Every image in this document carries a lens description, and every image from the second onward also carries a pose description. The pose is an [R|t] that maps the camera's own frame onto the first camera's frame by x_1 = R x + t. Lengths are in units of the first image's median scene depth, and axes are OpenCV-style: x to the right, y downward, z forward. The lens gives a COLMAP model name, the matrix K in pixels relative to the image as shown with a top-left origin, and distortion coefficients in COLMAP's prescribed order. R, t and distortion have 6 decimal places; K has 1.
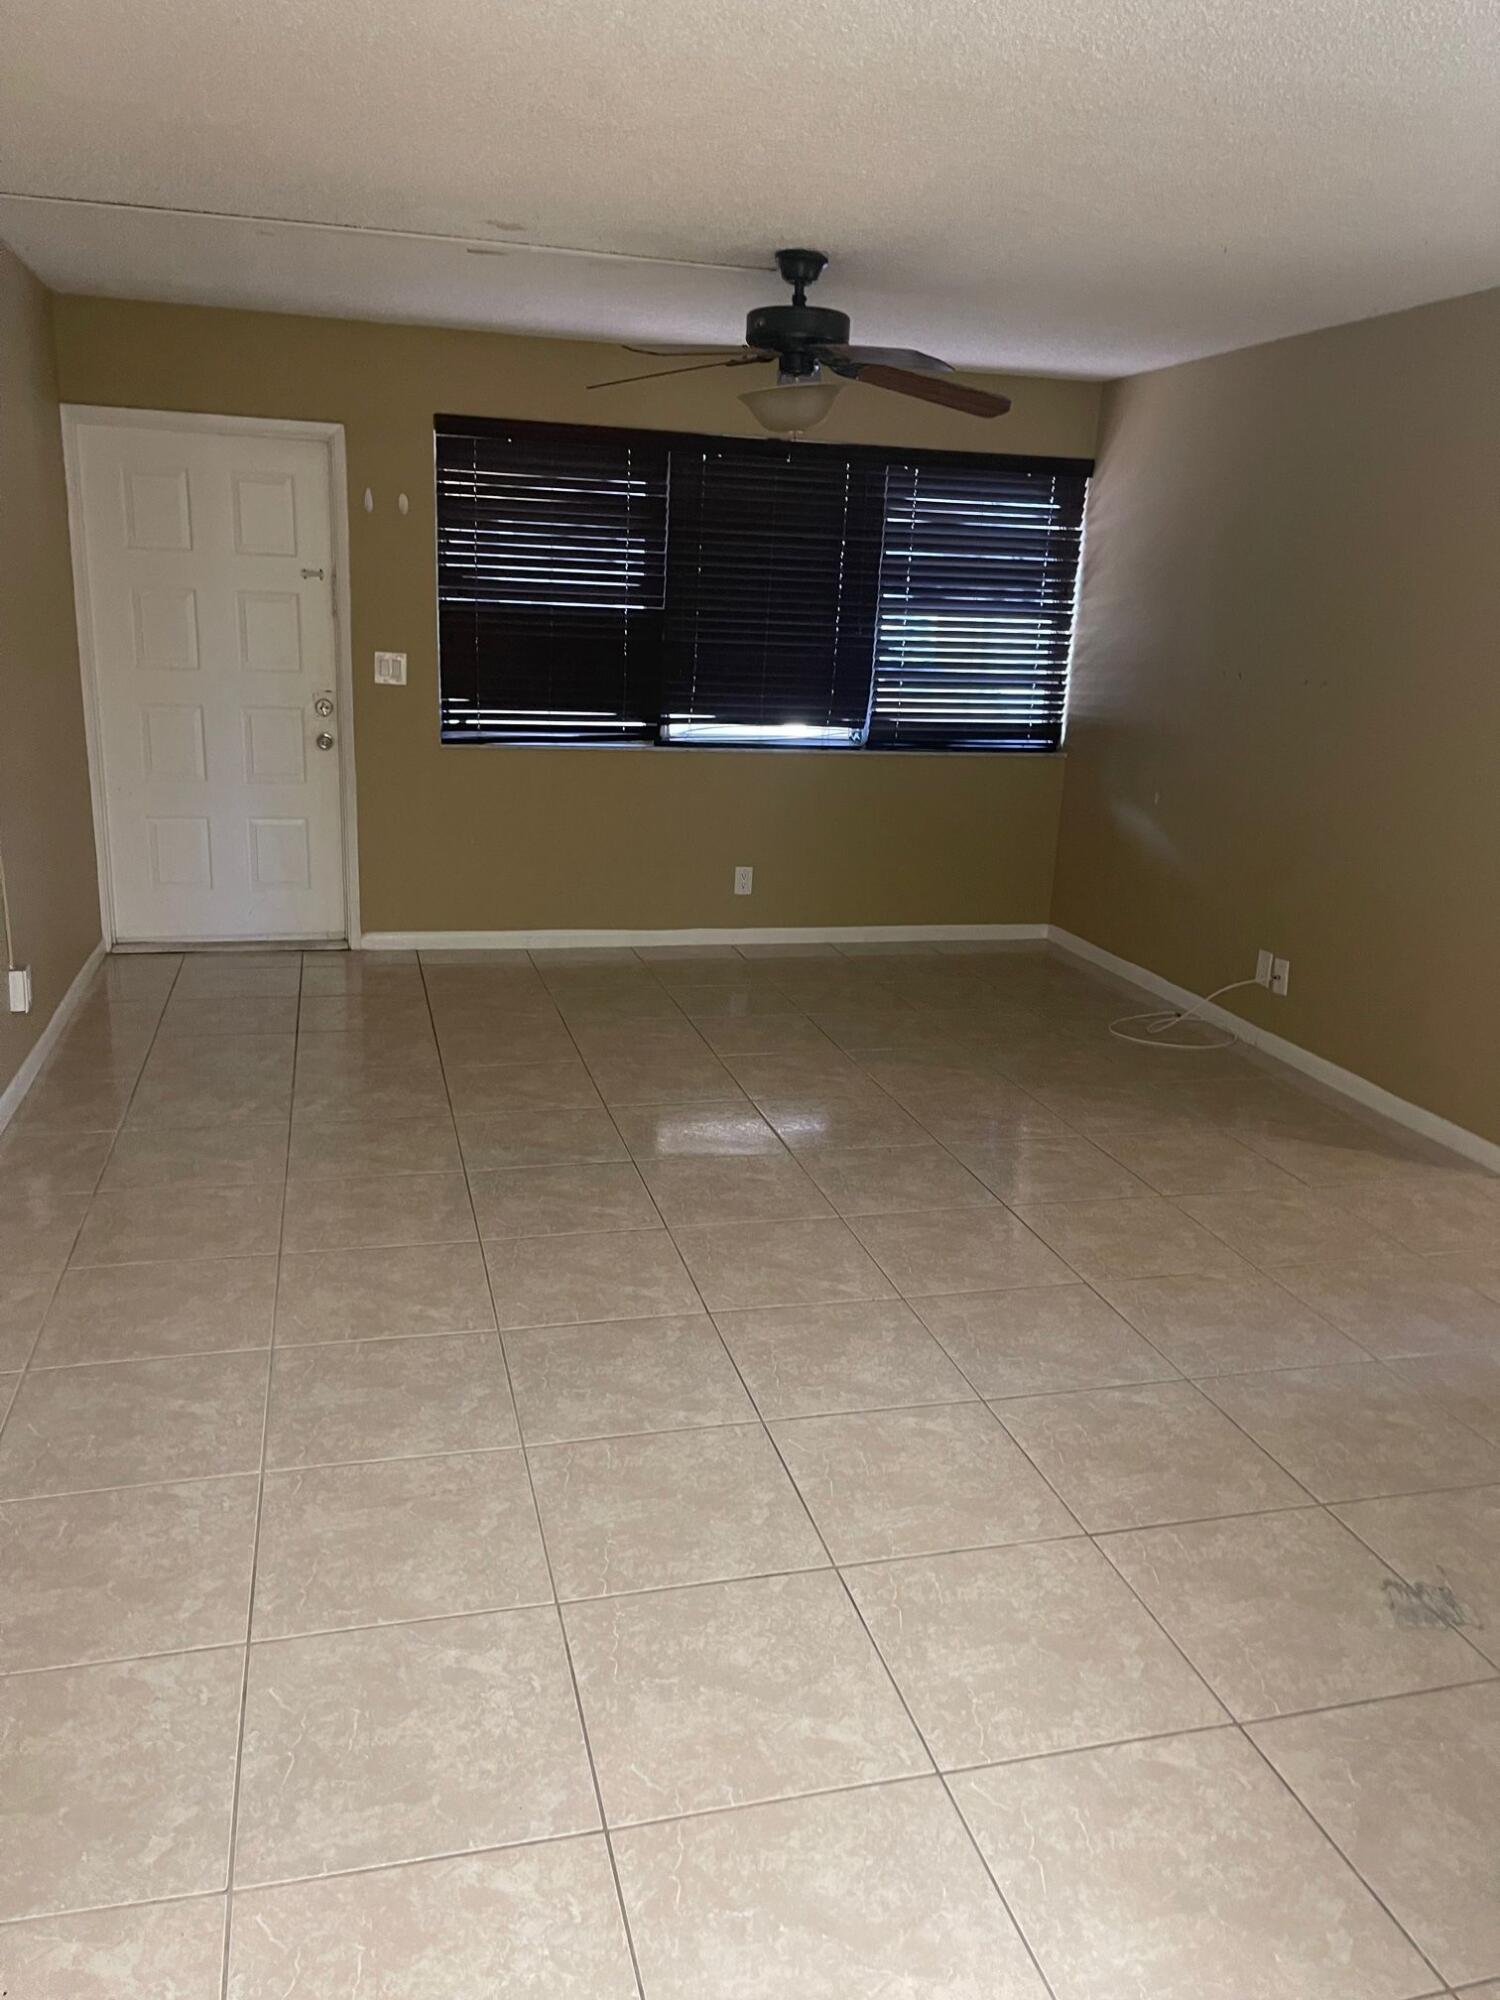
lens RADIAL K [[1526.4, 0, 746.4], [0, 1526.4, 1004.5], [0, 0, 1]] dist [0.049174, -0.002780]
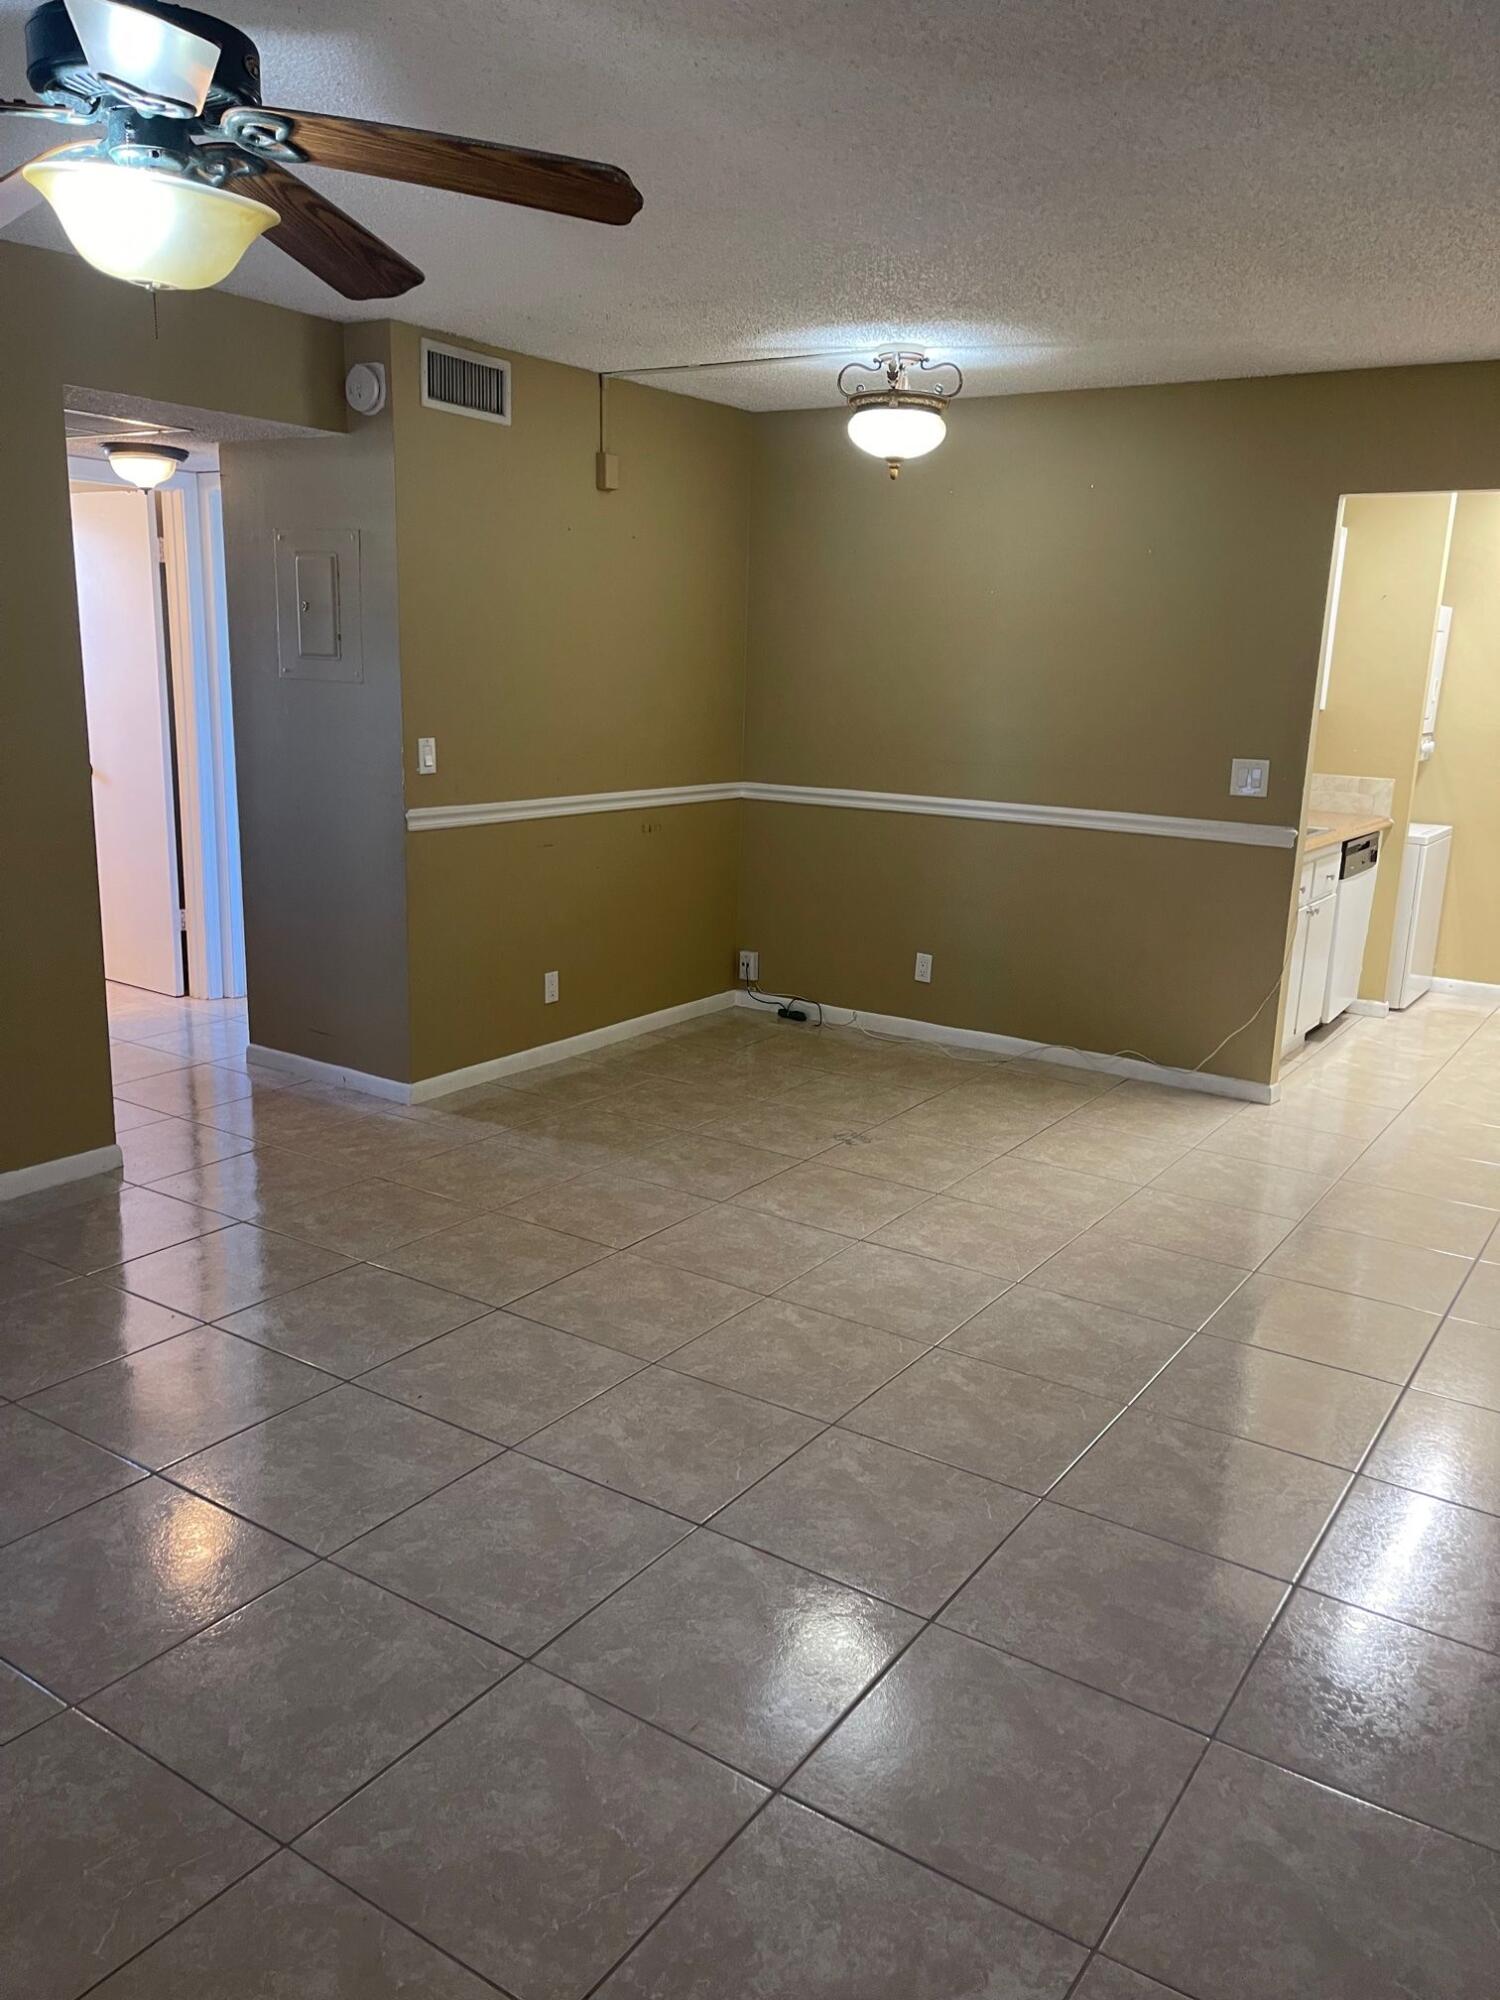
lens RADIAL K [[1526.4, 0, 753.4], [0, 1526.4, 1001.6], [0, 0, 1]] dist [0.049174, -0.002780]
pose [[-0.664751, -0.224244, 0.712616, -0.674222], [0.138919, 0.900146, 0.412843, -0.483615], [-0.734036, 0.373433, -0.567221, 1.712419]]
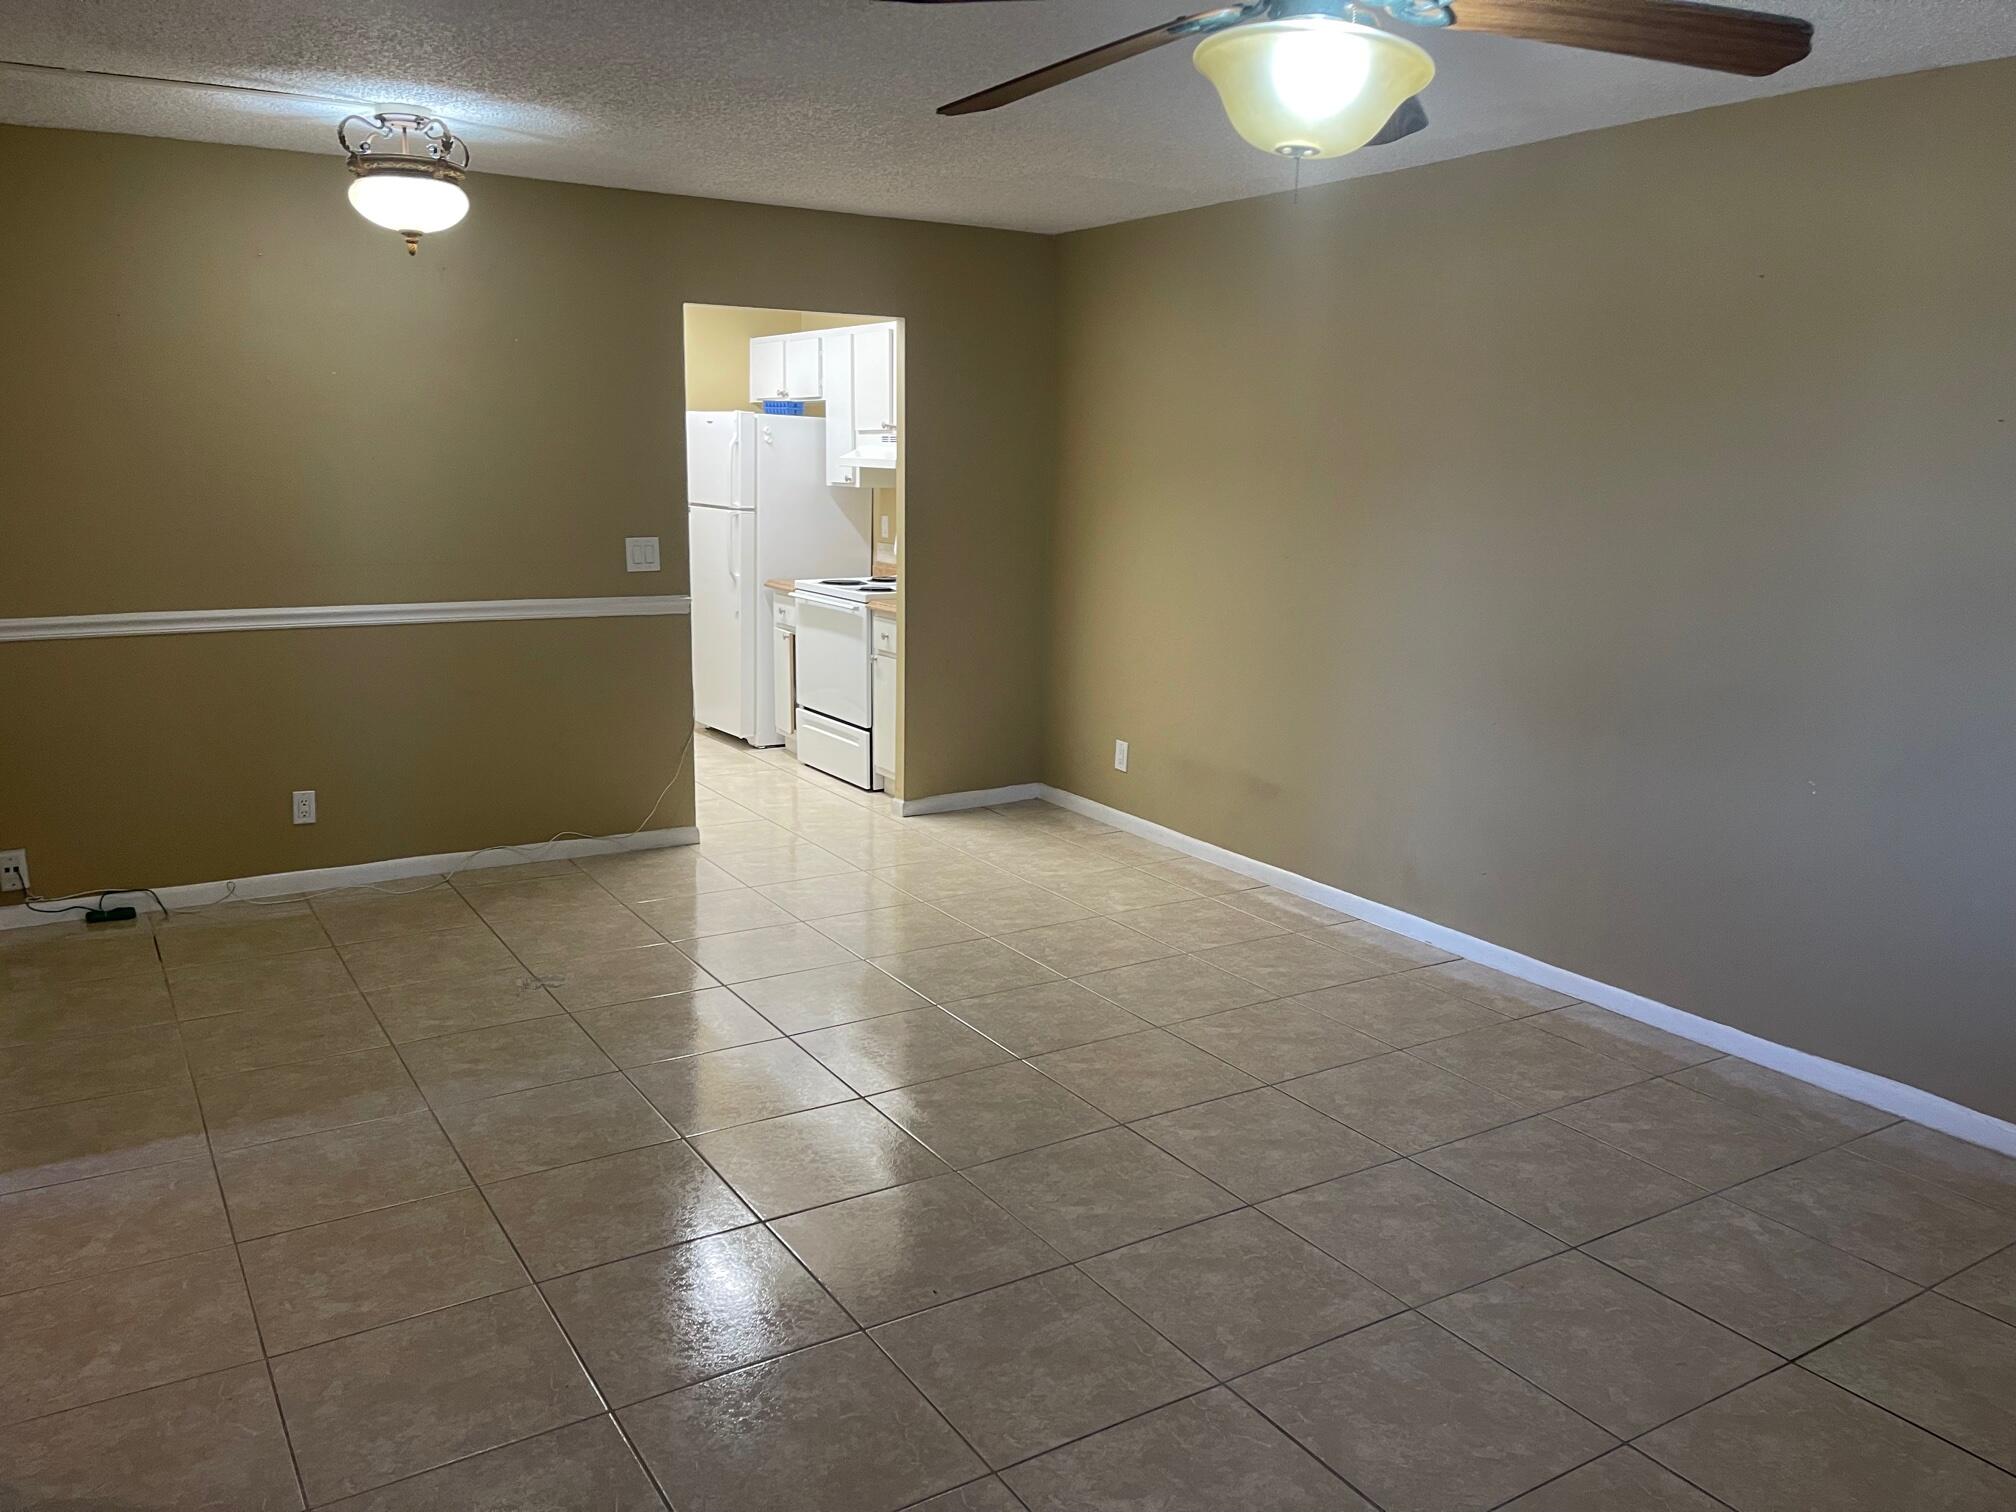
lens RADIAL K [[1538.6, 0, 1019.8], [0, 1538.6, 745.7], [0, 0, 1]] dist [0.049174, -0.002780]
pose [[-0.951129, 0.004428, -0.308763, 0.369102], [-0.131491, 0.898908, 0.417940, -0.557555], [0.279400, 0.438114, -0.854395, 2.065518]]
